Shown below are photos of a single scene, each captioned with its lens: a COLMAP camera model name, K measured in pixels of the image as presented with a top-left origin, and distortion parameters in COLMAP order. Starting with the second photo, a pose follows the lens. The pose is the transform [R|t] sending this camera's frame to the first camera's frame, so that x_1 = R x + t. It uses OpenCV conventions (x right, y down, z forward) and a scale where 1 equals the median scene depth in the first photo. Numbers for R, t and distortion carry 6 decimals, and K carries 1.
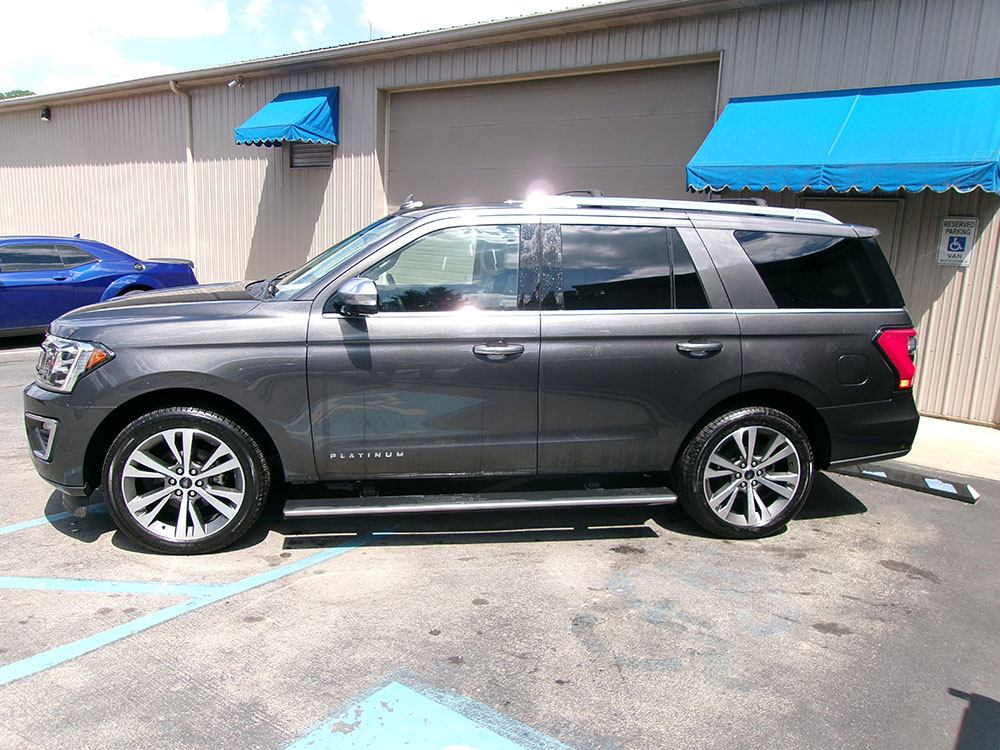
lens RADIAL K [[770.0, 0, 495.9], [0, 770.0, 375.9], [0, 0, 1]] dist [-0.019427, 0.034017]
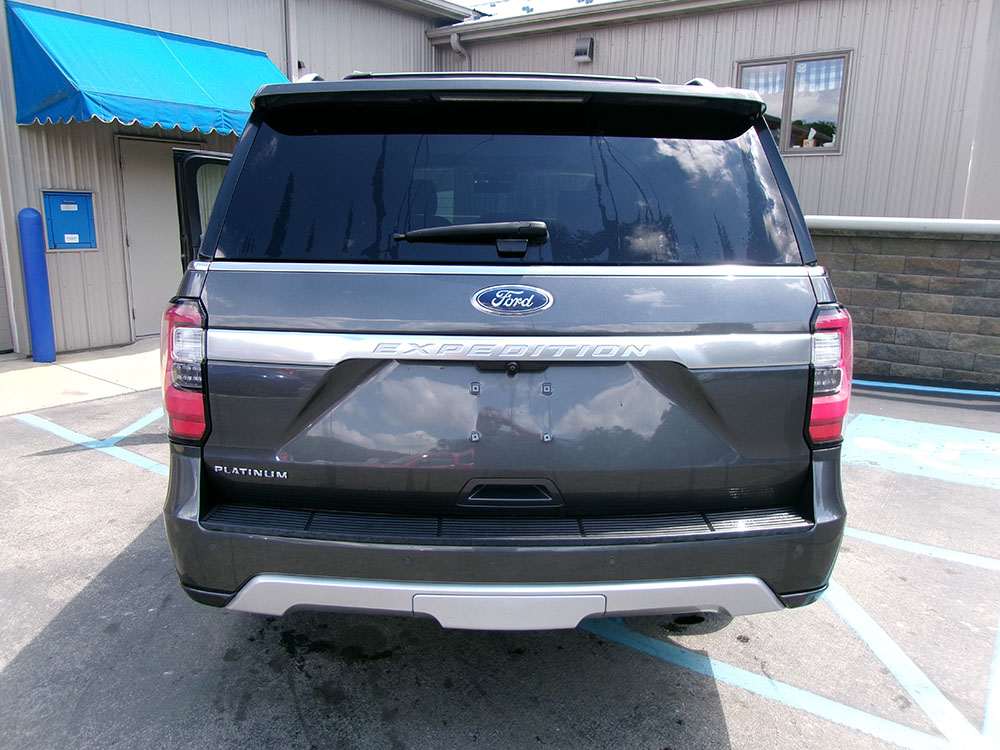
lens RADIAL K [[770.0, 0, 497.9], [0, 770.0, 373.3], [0, 0, 1]] dist [-0.019427, 0.034017]
pose [[-0.024910, -0.247649, 0.968530, -1.209741], [0.176286, 0.952560, 0.248099, -0.216431], [-0.984024, 0.176919, 0.019929, 1.172829]]
